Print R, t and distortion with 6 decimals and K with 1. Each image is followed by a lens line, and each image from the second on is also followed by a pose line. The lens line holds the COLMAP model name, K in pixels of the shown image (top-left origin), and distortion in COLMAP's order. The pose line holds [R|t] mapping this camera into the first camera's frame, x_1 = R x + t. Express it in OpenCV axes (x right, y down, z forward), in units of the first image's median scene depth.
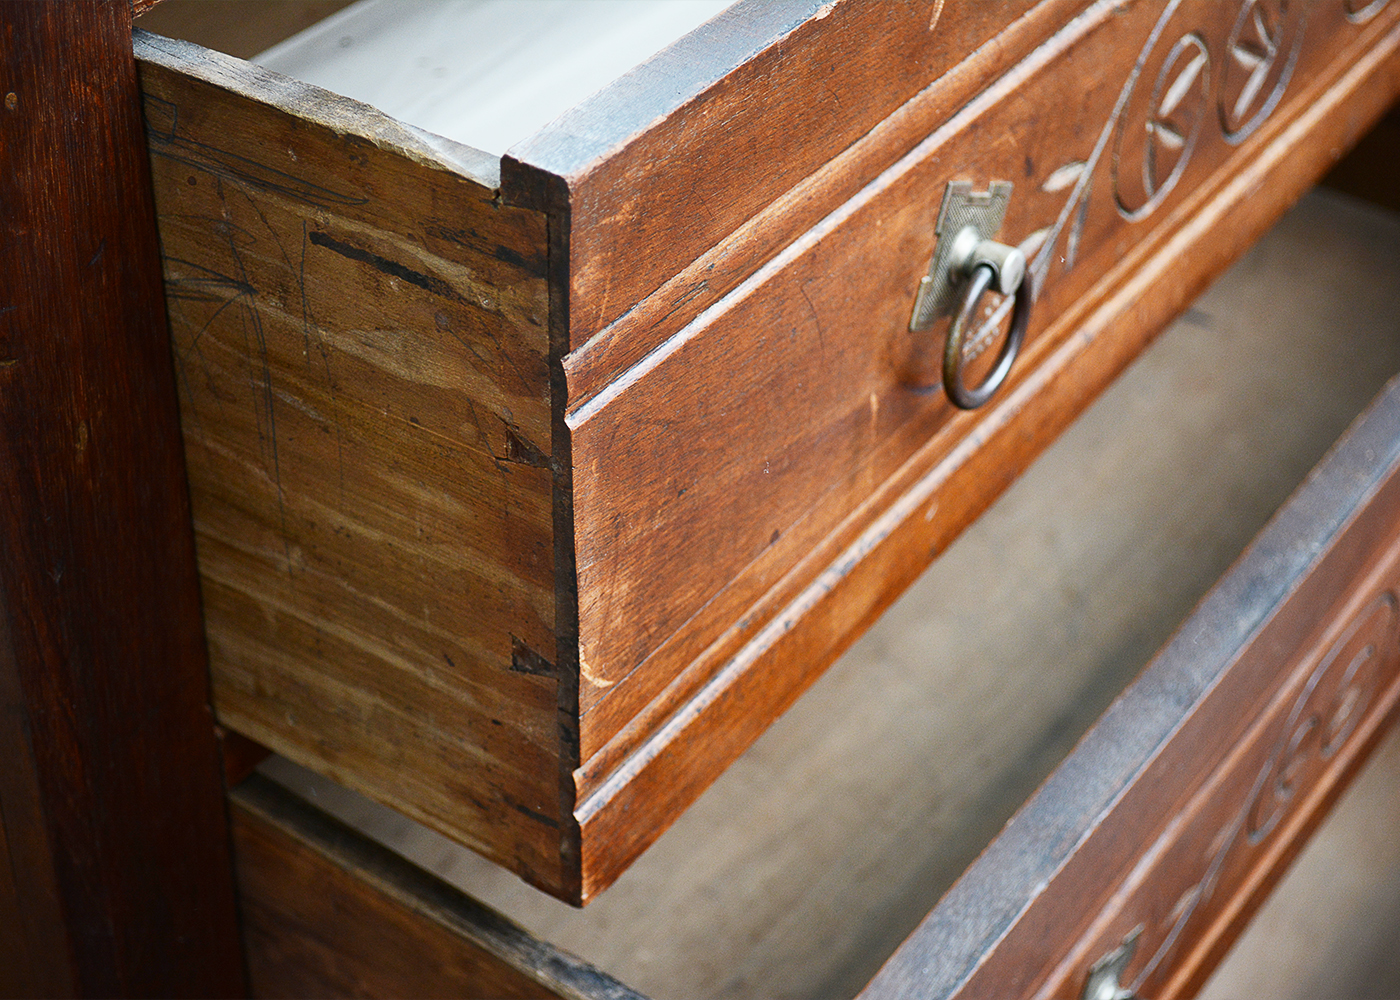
lens RADIAL K [[2516.1, 0, 700.0], [0, 2516.1, 500.0], [0, 0, 1]] dist [0.002962, 0.099670]
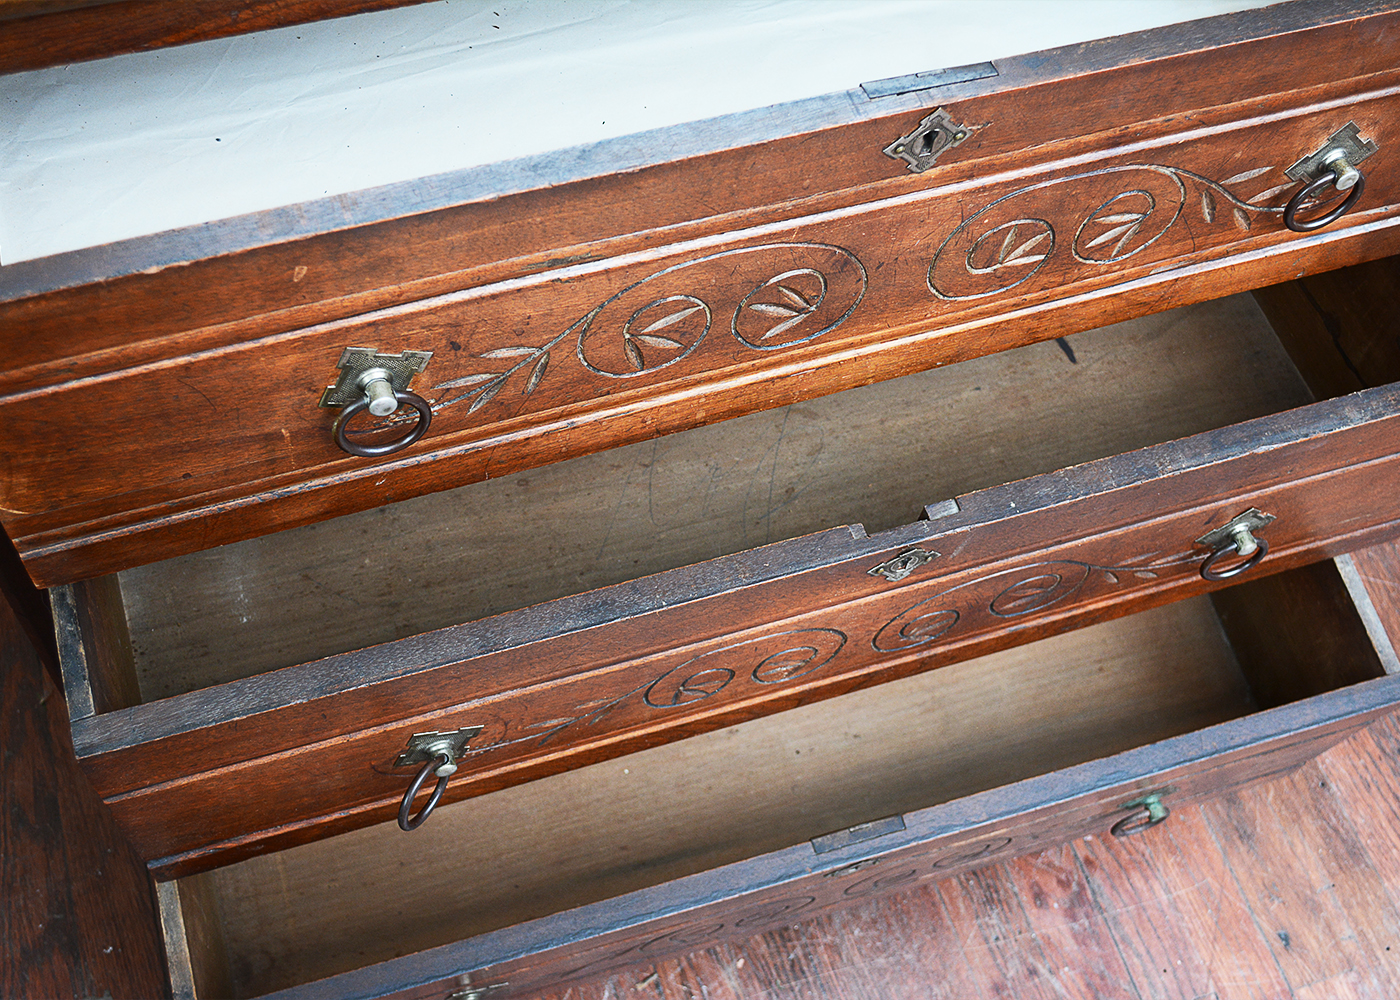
lens RADIAL K [[1716.2, 0, 700.0], [0, 1716.2, 500.0], [0, 0, 1]] dist [-0.050036, 0.005469]
pose [[0.802276, 0.528874, -0.276849, 0.661870], [-0.401158, 0.821092, 0.406053, -0.604613], [0.442070, -0.214707, 0.870905, 0.105741]]
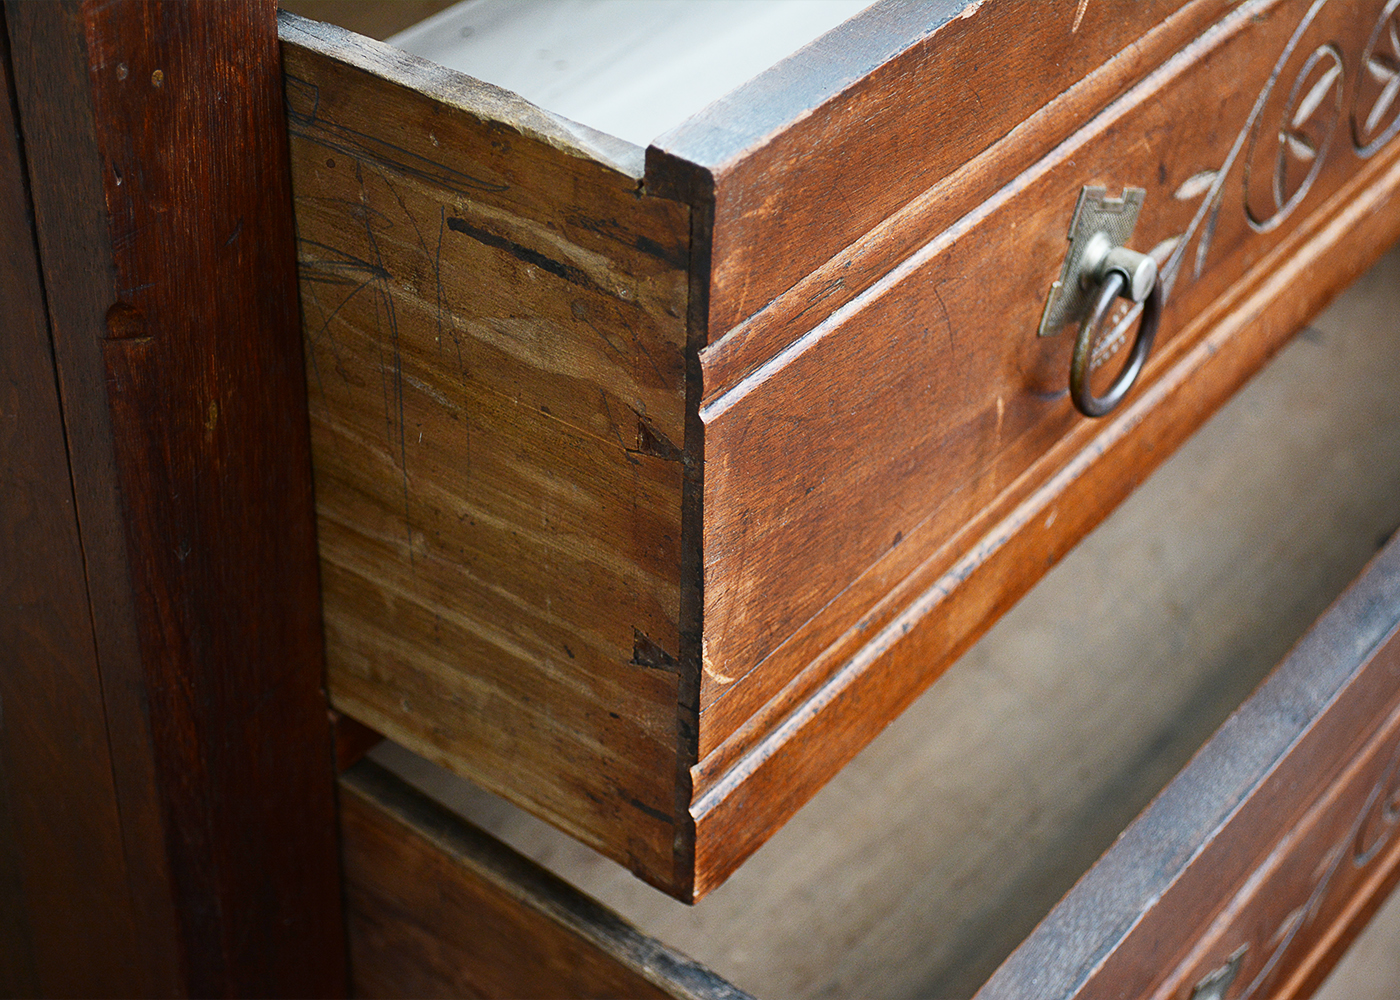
lens RADIAL K [[2516.1, 0, 700.0], [0, 2516.1, 500.0], [0, 0, 1]] dist [0.002962, 0.099670]
pose [[0.999047, 0.031668, -0.030024, -0.018731], [-0.031708, 0.999497, -0.000871, 0.002704], [0.029982, 0.001822, 0.999549, 0.004967]]
